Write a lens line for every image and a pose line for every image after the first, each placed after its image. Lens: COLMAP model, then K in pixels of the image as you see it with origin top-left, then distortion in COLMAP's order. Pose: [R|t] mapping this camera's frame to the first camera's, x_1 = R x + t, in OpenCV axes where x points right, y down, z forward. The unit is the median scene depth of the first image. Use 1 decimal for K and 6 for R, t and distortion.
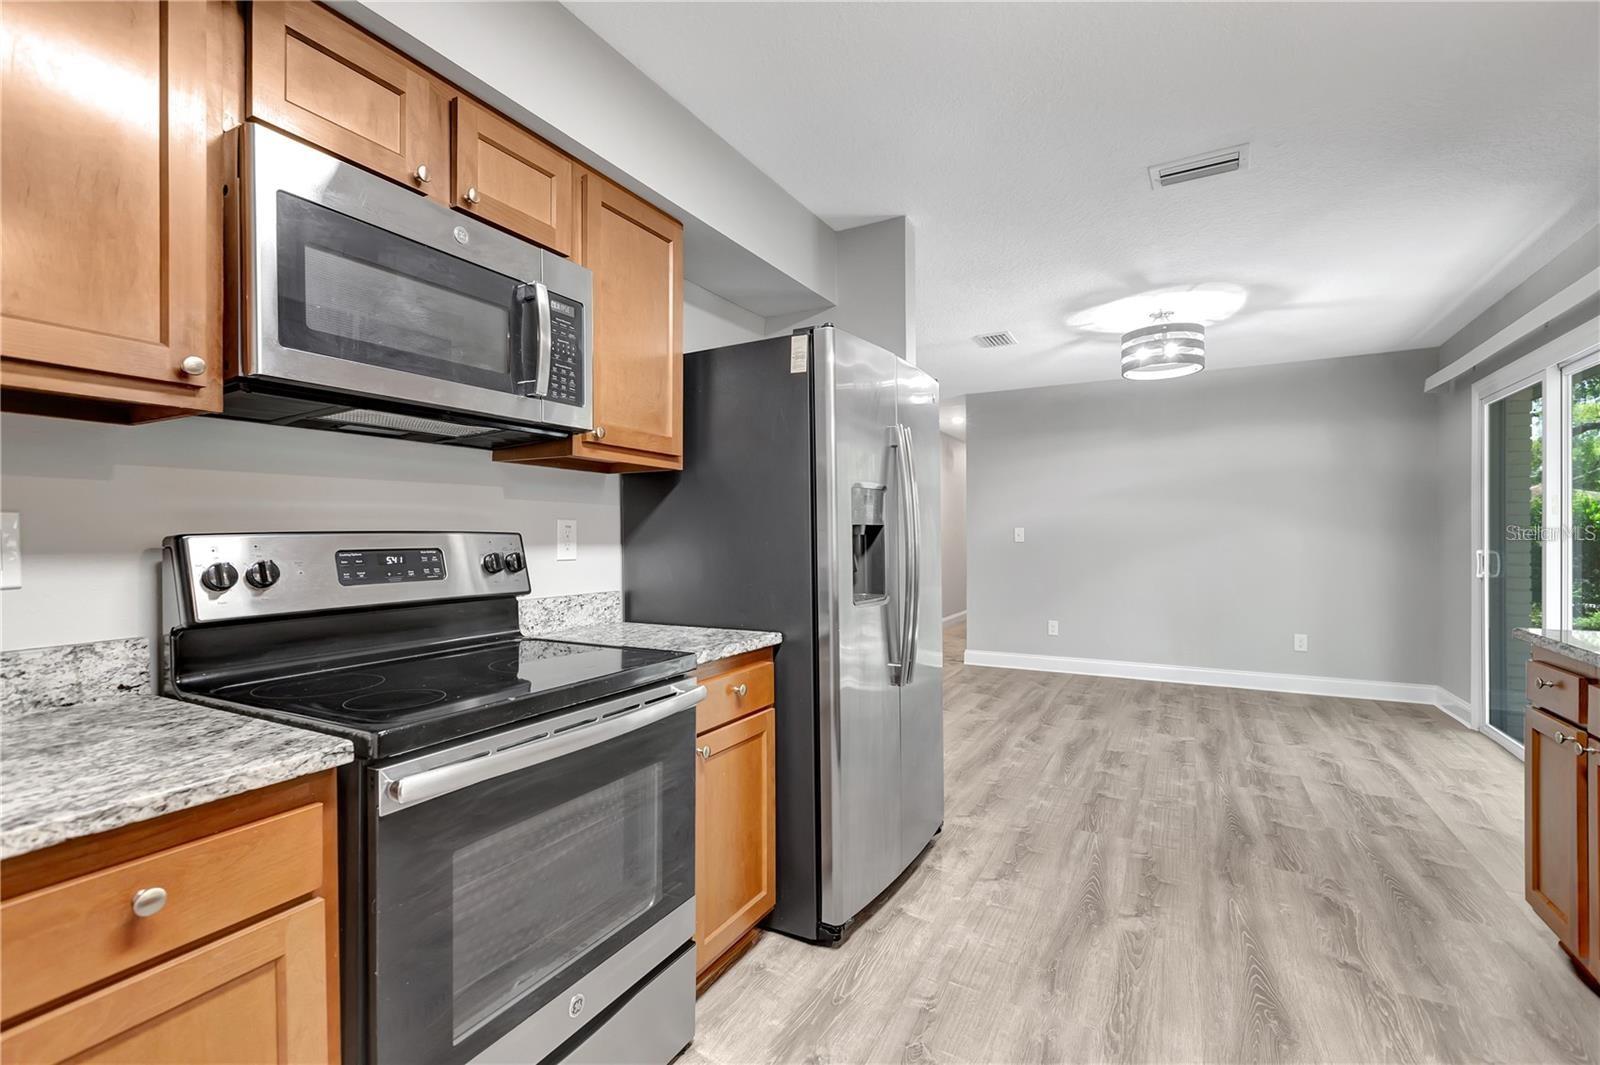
lens RADIAL K [[727.1, 0, 789.0], [0, 727.1, 540.6], [0, 0, 1]] dist [0.000957, -0.000905]
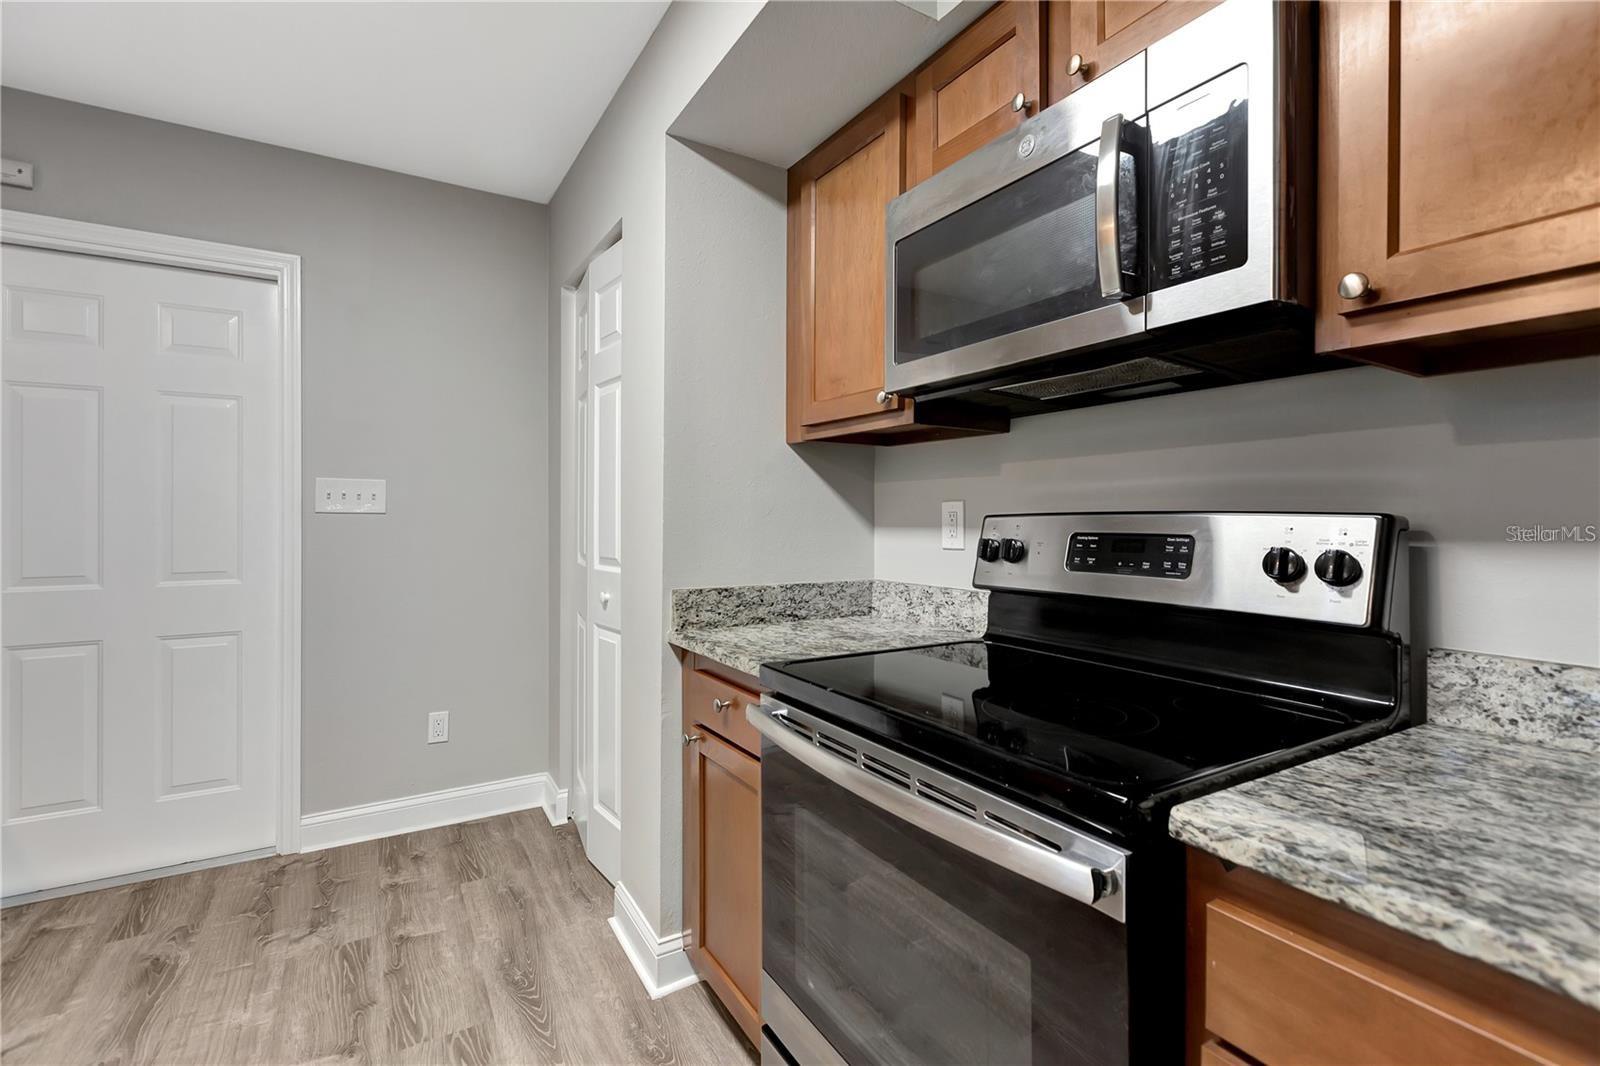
lens RADIAL K [[725.5, 0, 794.1], [0, 725.5, 518.3], [0, 0, 1]] dist [-0.000185, 0.000599]
pose [[-0.504933, 0.001164, -0.863158, 0.183589], [-0.011185, 0.999906, 0.007892, -0.004014], [0.863086, 0.013639, -0.504873, 0.578959]]
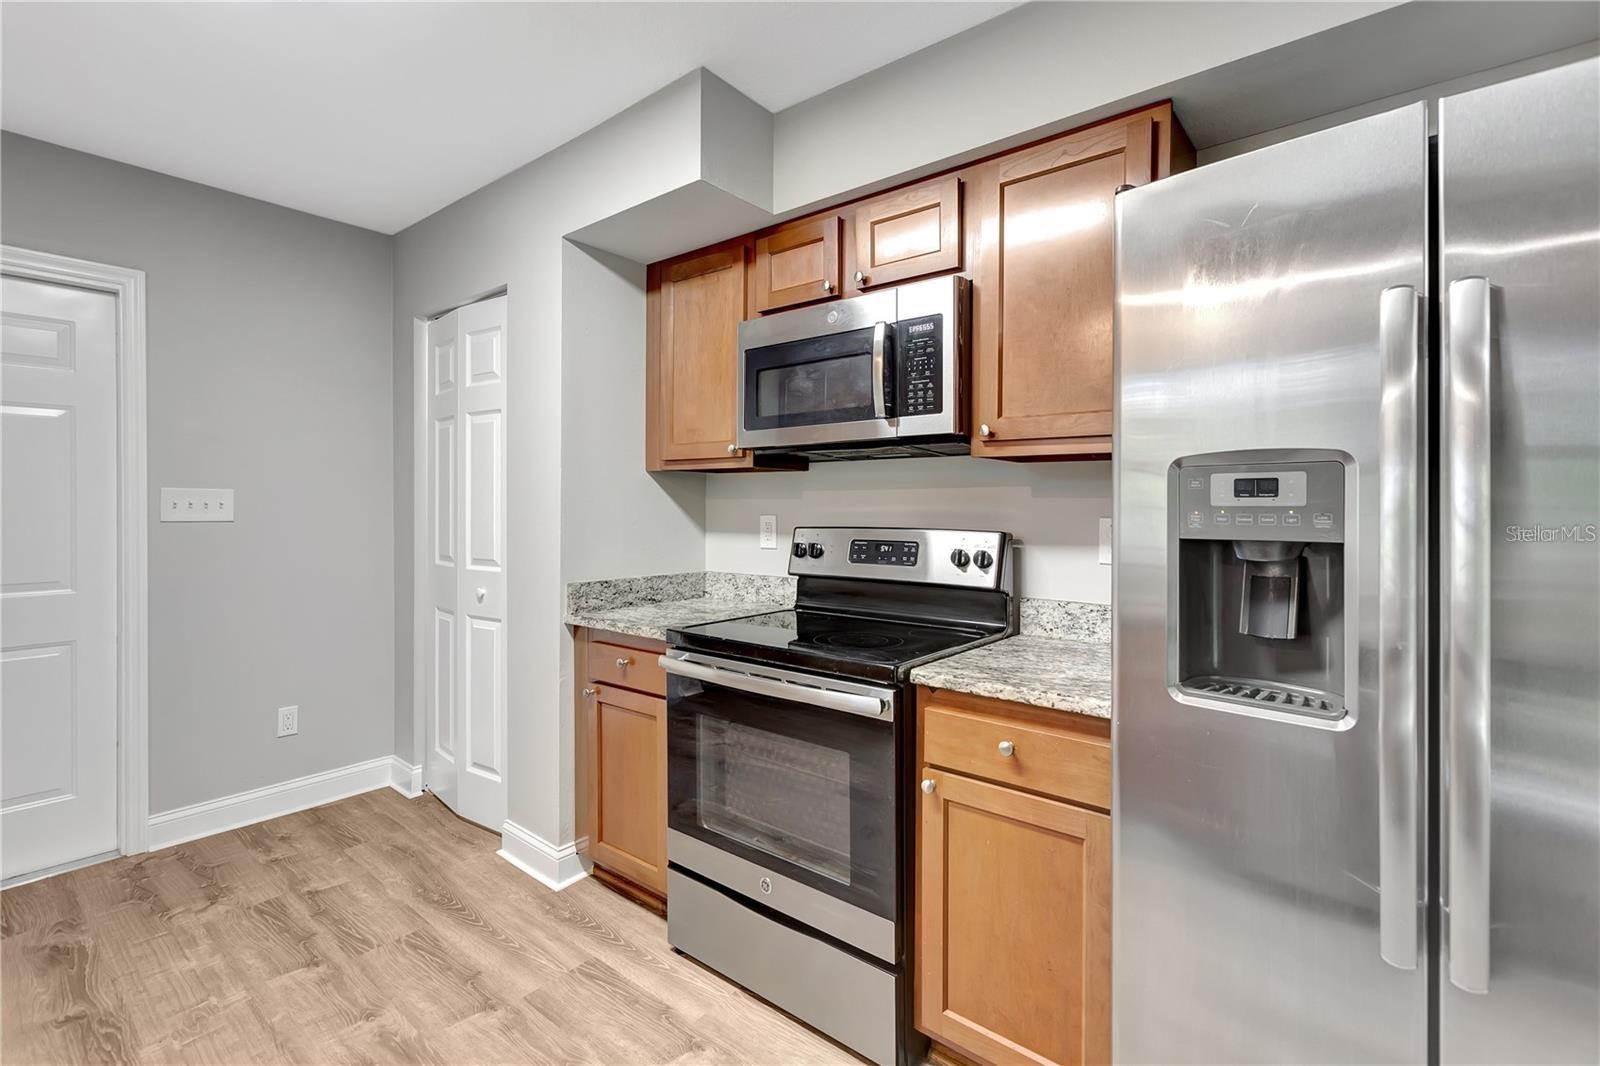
lens RADIAL K [[729.1, 0, 795.3], [0, 729.1, 511.7], [0, 0, 1]] dist [0.000293, 0.000206]
pose [[-0.184098, 0.008025, -0.982875, 0.456769], [-0.013922, 0.999845, 0.010772, -0.029810], [0.982809, 0.015667, -0.183957, 0.580133]]
